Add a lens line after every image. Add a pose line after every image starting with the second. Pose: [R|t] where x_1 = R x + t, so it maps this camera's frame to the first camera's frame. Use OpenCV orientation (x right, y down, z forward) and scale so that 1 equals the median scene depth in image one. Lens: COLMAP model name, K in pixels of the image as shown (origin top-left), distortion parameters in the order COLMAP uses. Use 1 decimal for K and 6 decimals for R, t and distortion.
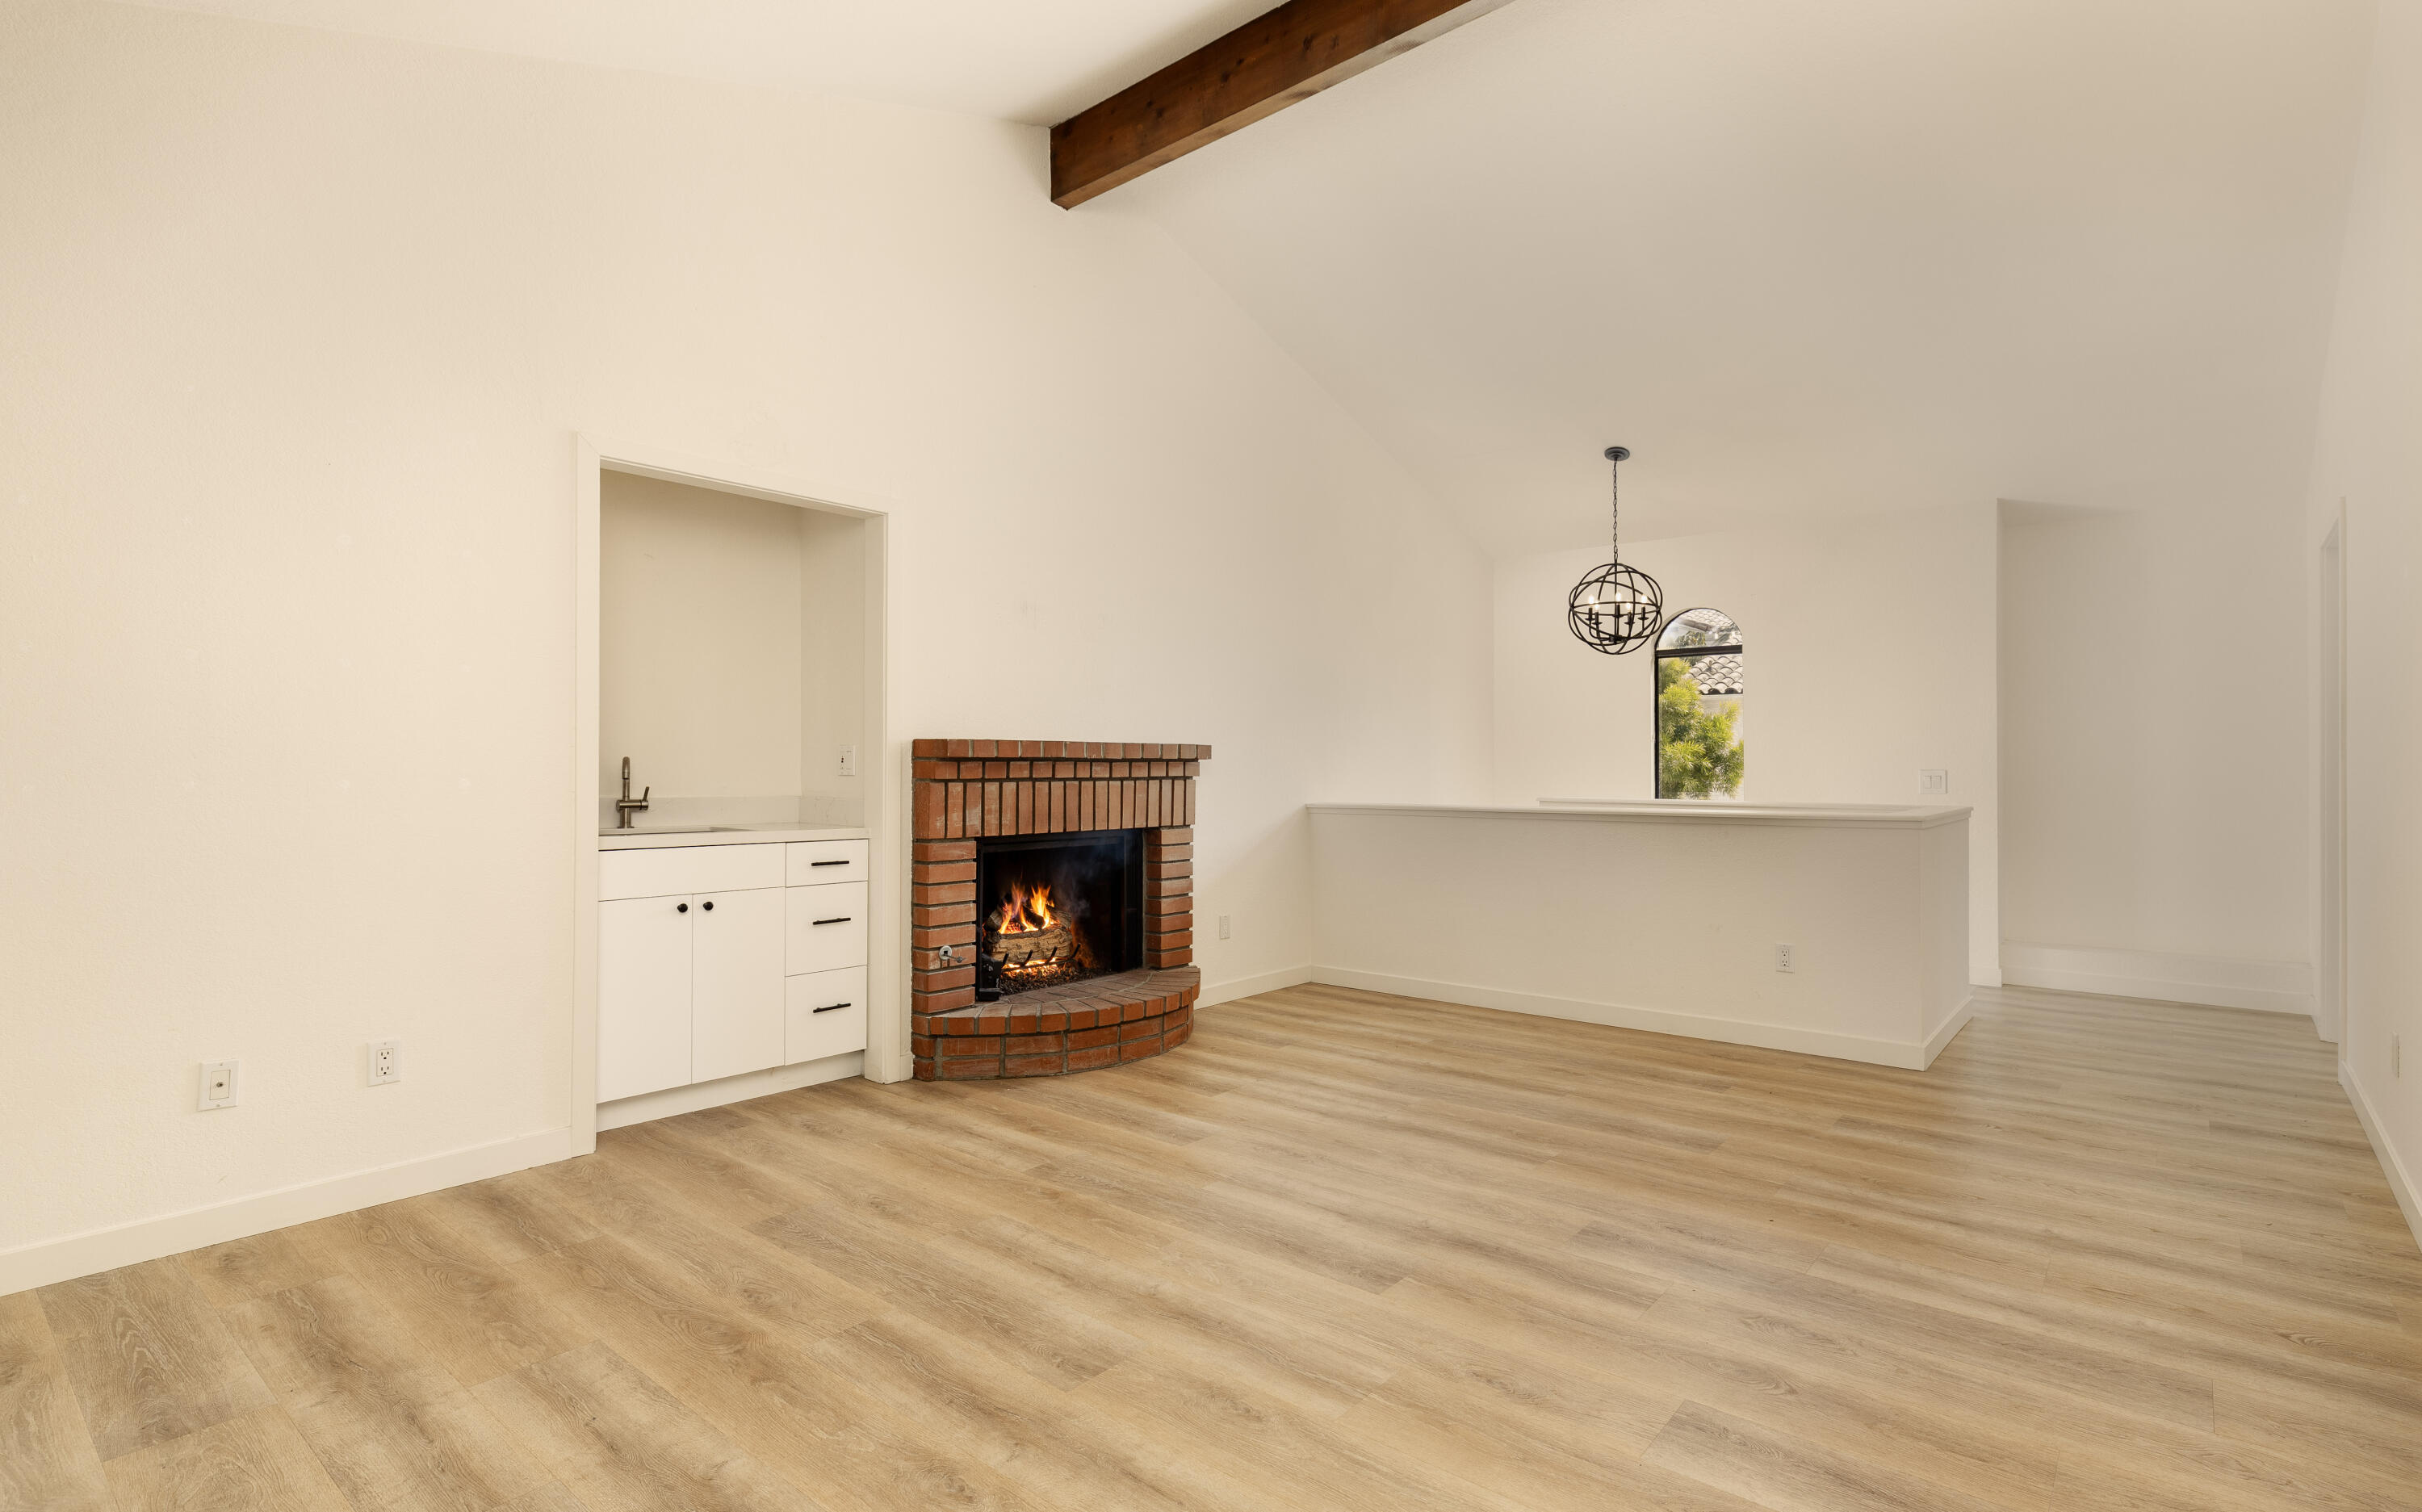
lens RADIAL K [[1260.3, 0, 1212.5], [0, 1260.3, 767.4], [0, 0, 1]] dist [0.006858, -0.000437]
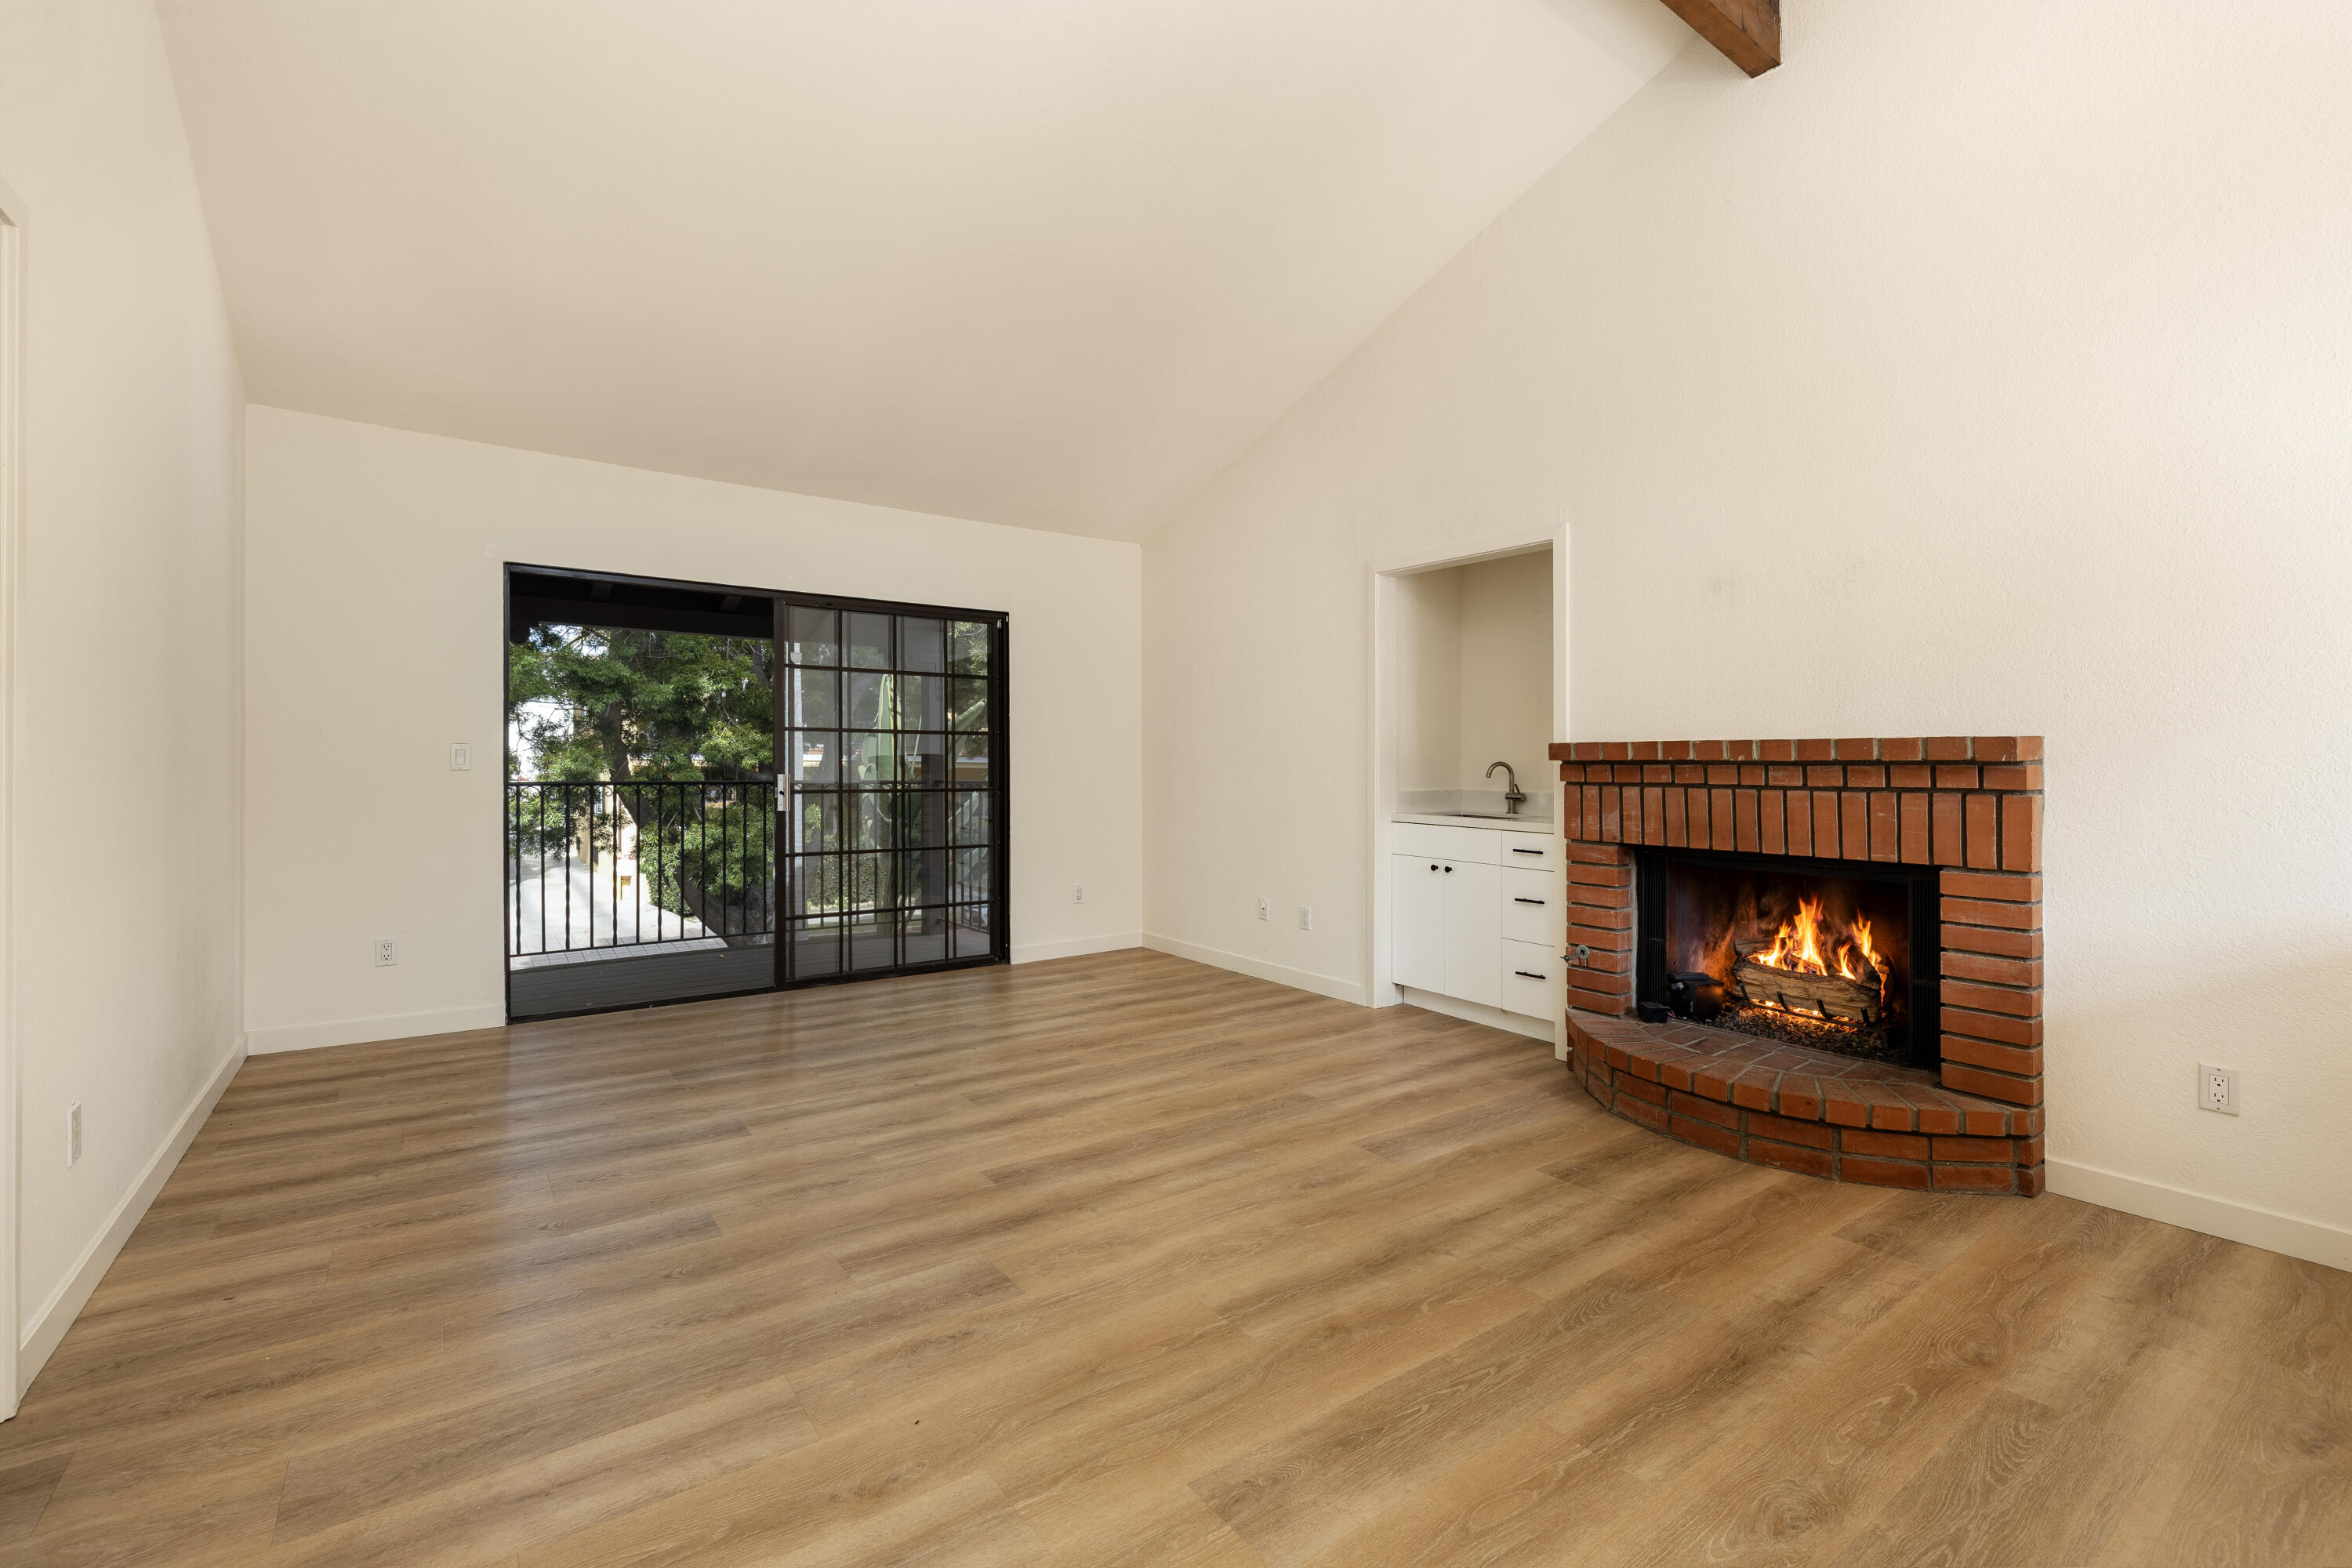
lens RADIAL K [[999.9, 0, 1189.1], [0, 999.9, 761.6], [0, 0, 1]] dist [-0.001217, -0.000140]
pose [[-0.259989, -0.006455, -0.965590, 0.686864], [-0.008243, 0.999956, -0.004465, -0.001216], [0.965576, 0.006798, -0.260031, 0.943629]]
